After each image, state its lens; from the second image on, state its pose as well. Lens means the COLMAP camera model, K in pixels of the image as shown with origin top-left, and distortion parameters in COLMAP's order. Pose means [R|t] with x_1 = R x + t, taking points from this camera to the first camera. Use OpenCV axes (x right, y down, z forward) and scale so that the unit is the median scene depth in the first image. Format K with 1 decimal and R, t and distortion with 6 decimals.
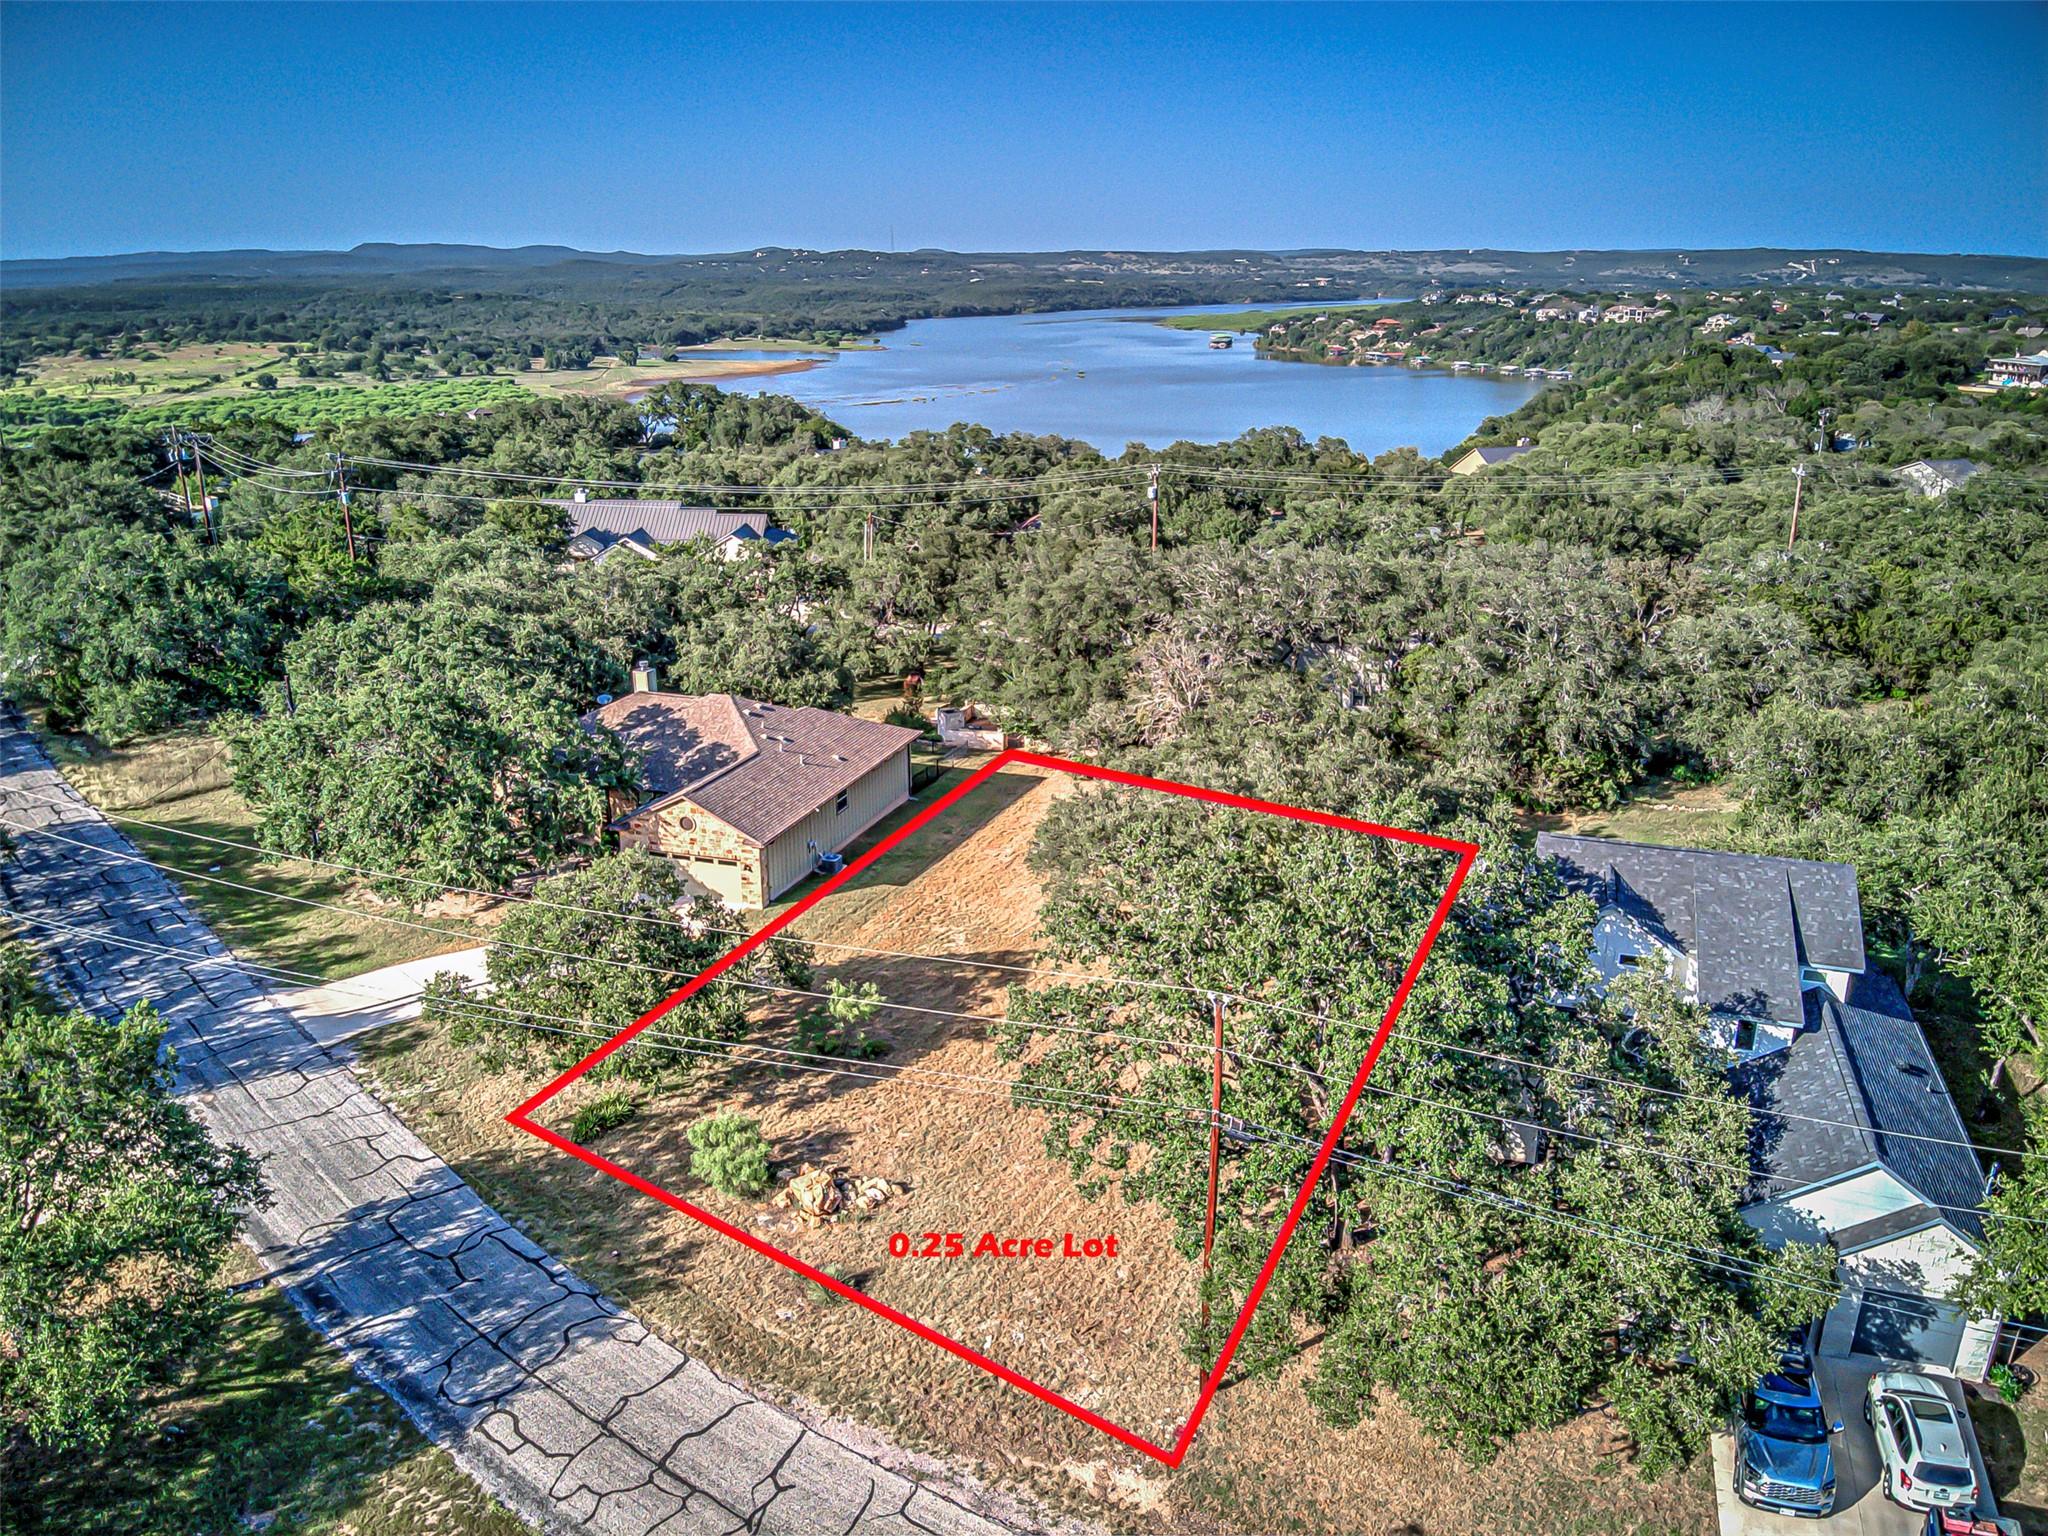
lens RADIAL K [[1468.0, 0, 1018.7], [0, 1468.0, 794.0], [0, 0, 1]] dist [0.091466, -0.170181]
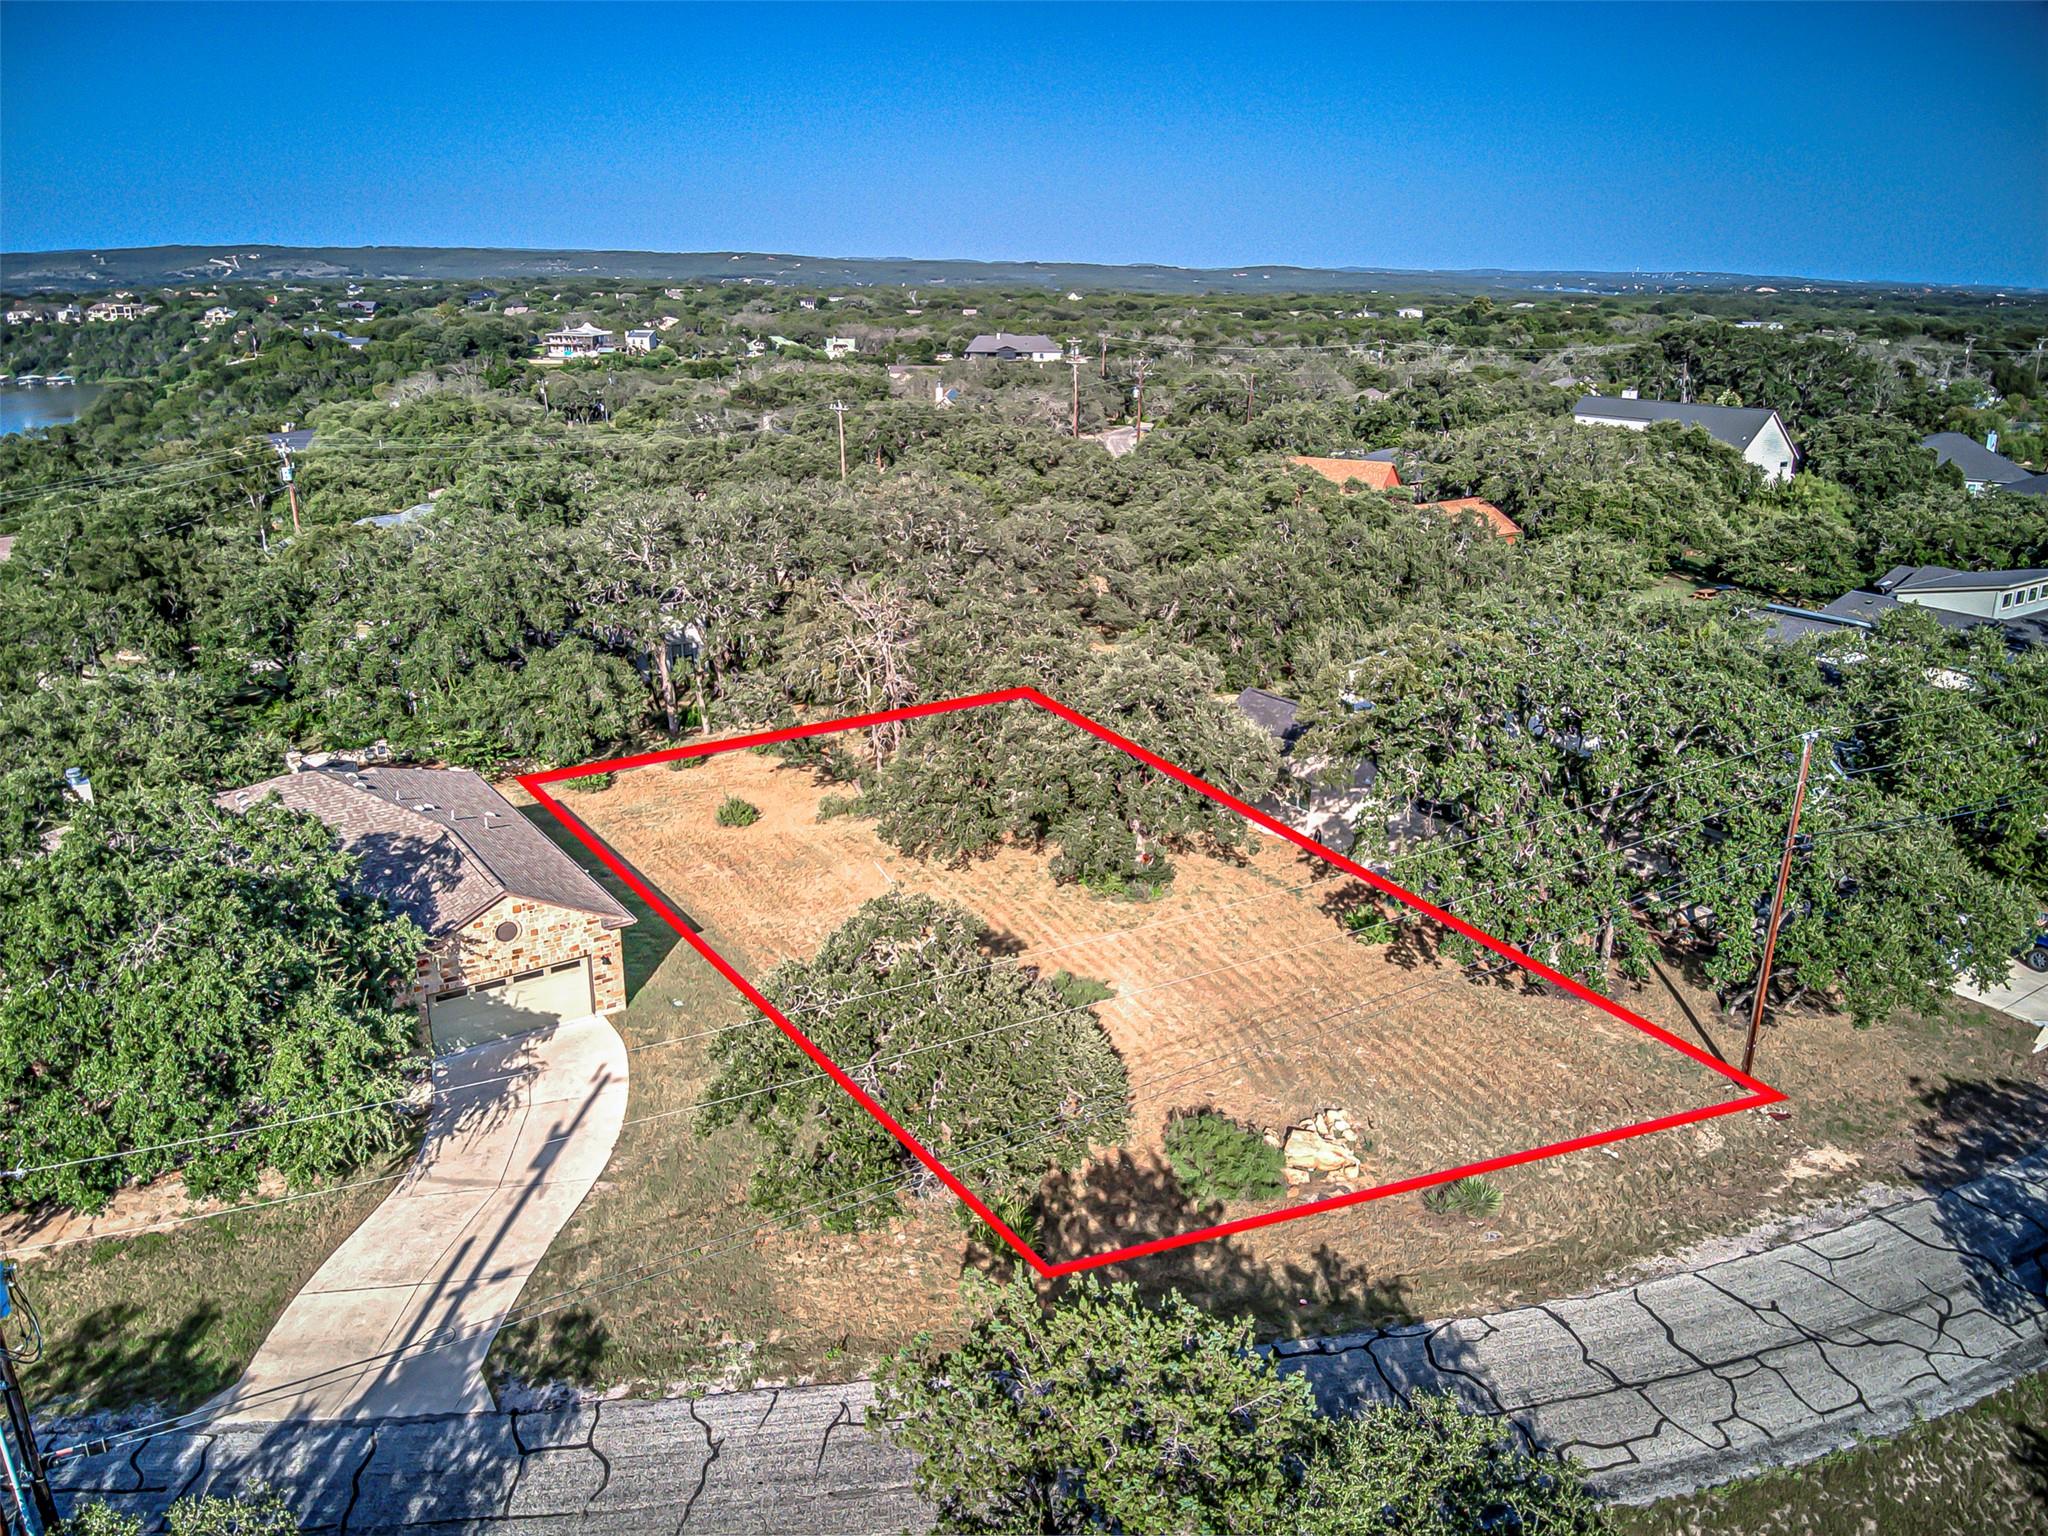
lens RADIAL K [[1468.0, 0, 1020.9], [0, 1468.0, 777.4], [0, 0, 1]] dist [0.091466, -0.170181]
pose [[0.597796, -0.250149, 0.761620, -0.433949], [0.256084, 0.959877, 0.114265, -0.049193], [-0.759645, 0.126732, 0.637870, 0.265717]]
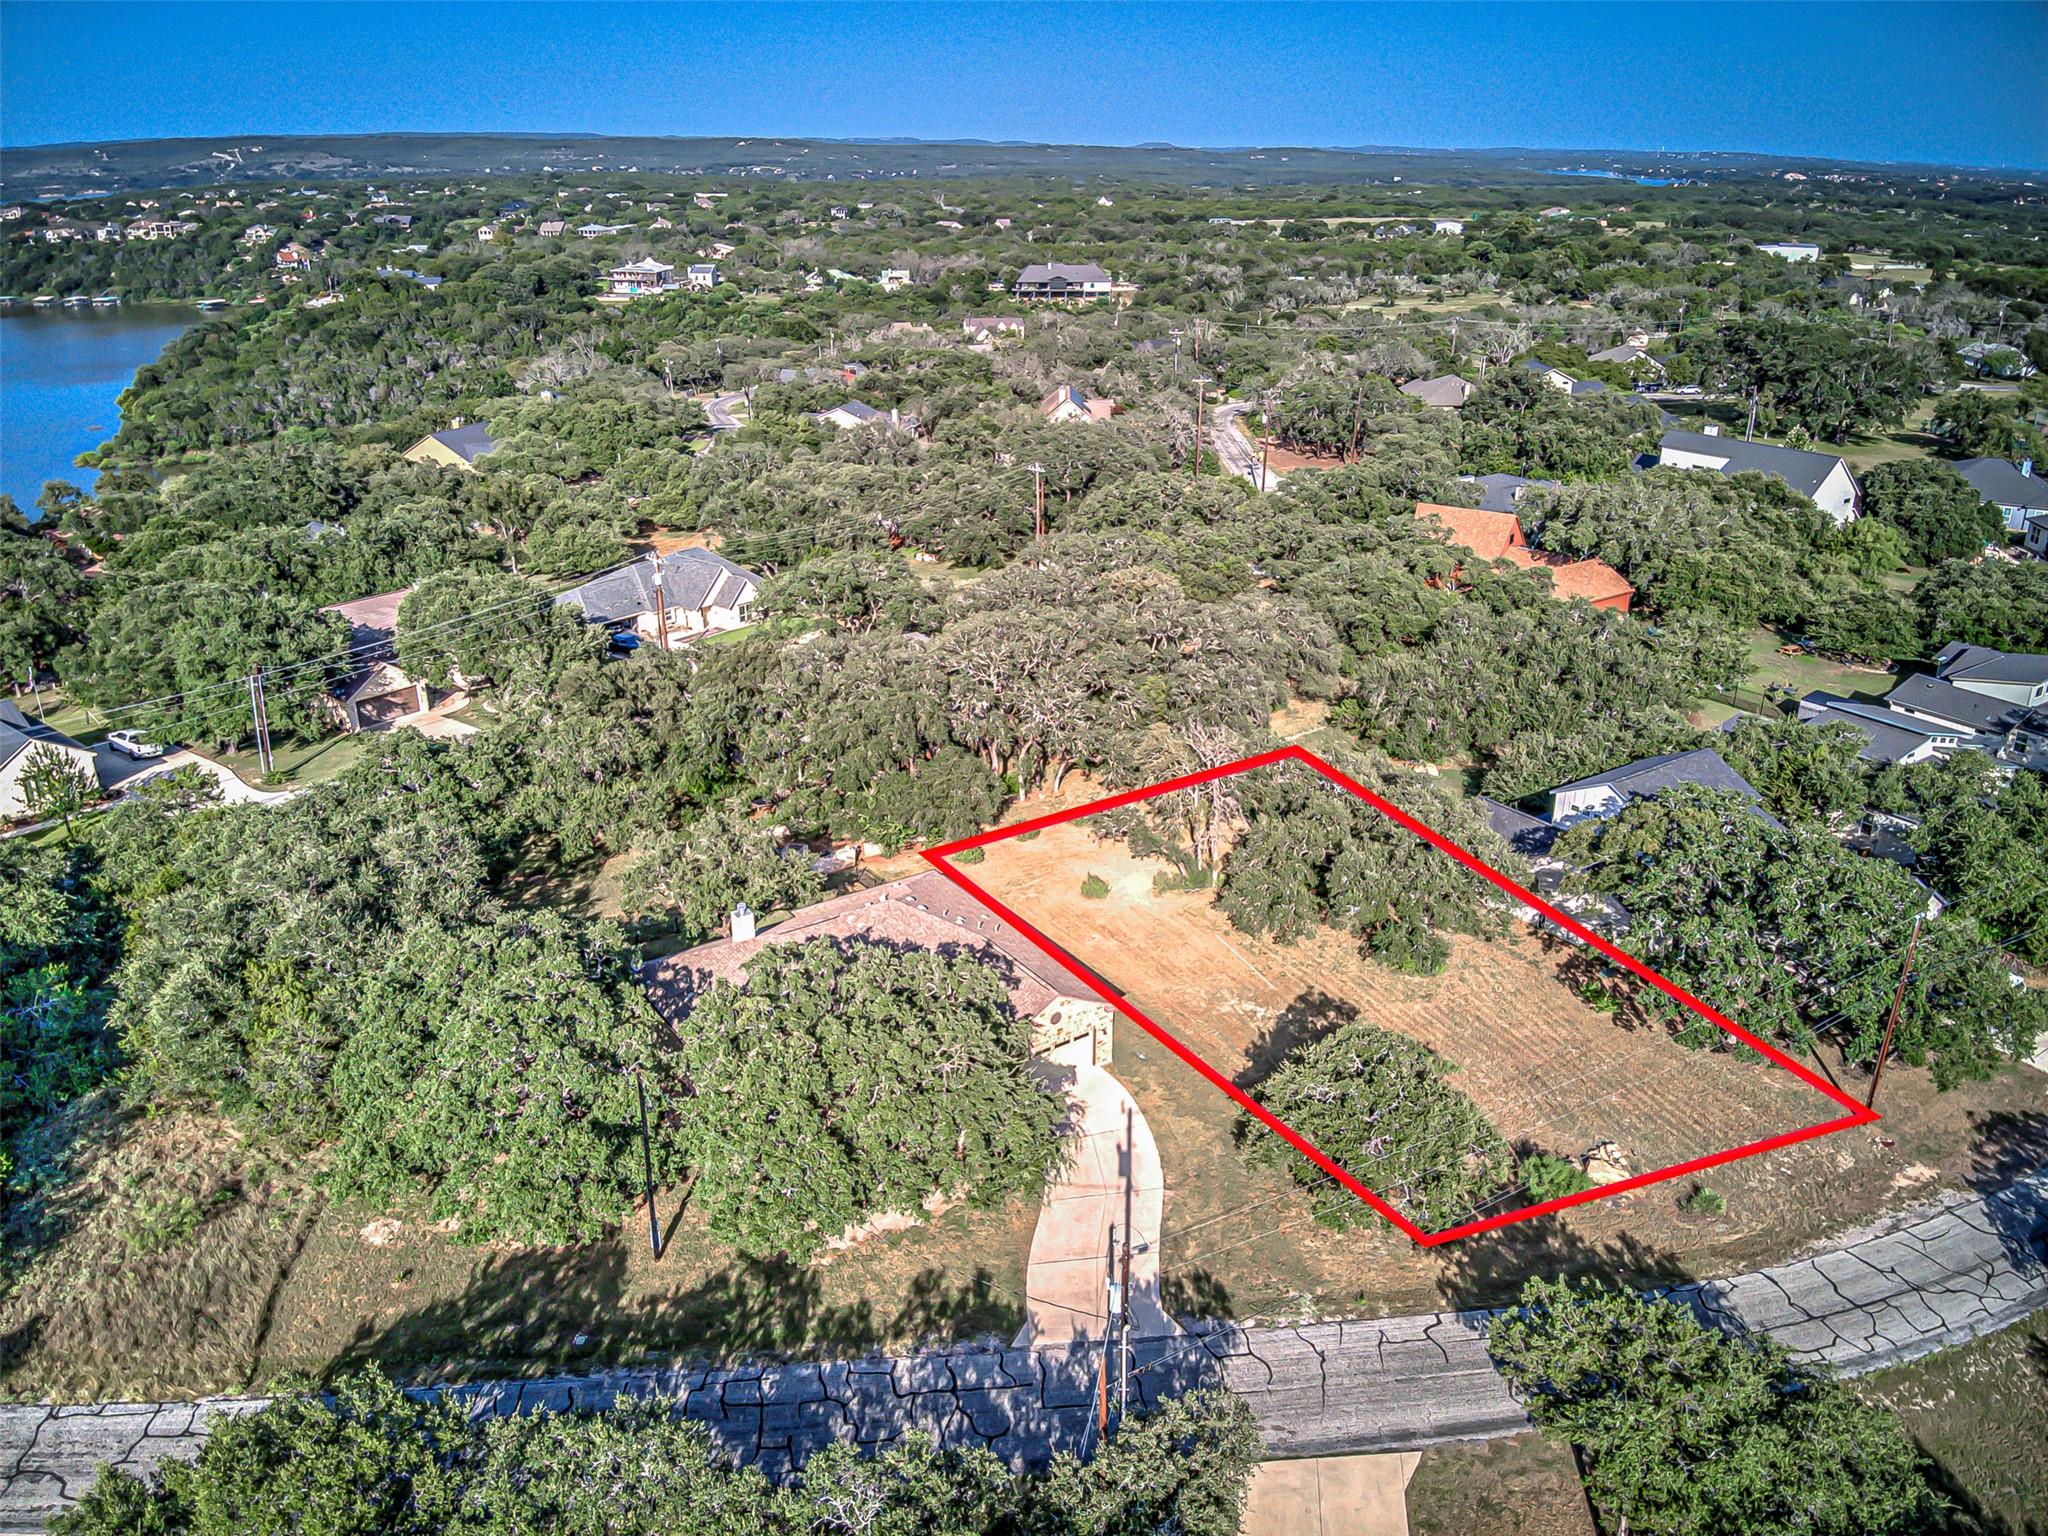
lens RADIAL K [[1468.0, 0, 1021.4], [0, 1468.0, 764.0], [0, 0, 1]] dist [0.091466, -0.170181]
pose [[0.602367, -0.299824, 0.739770, -0.715295], [0.262028, 0.949691, 0.171545, -0.253545], [-0.753986, 0.090507, 0.650625, 0.223331]]
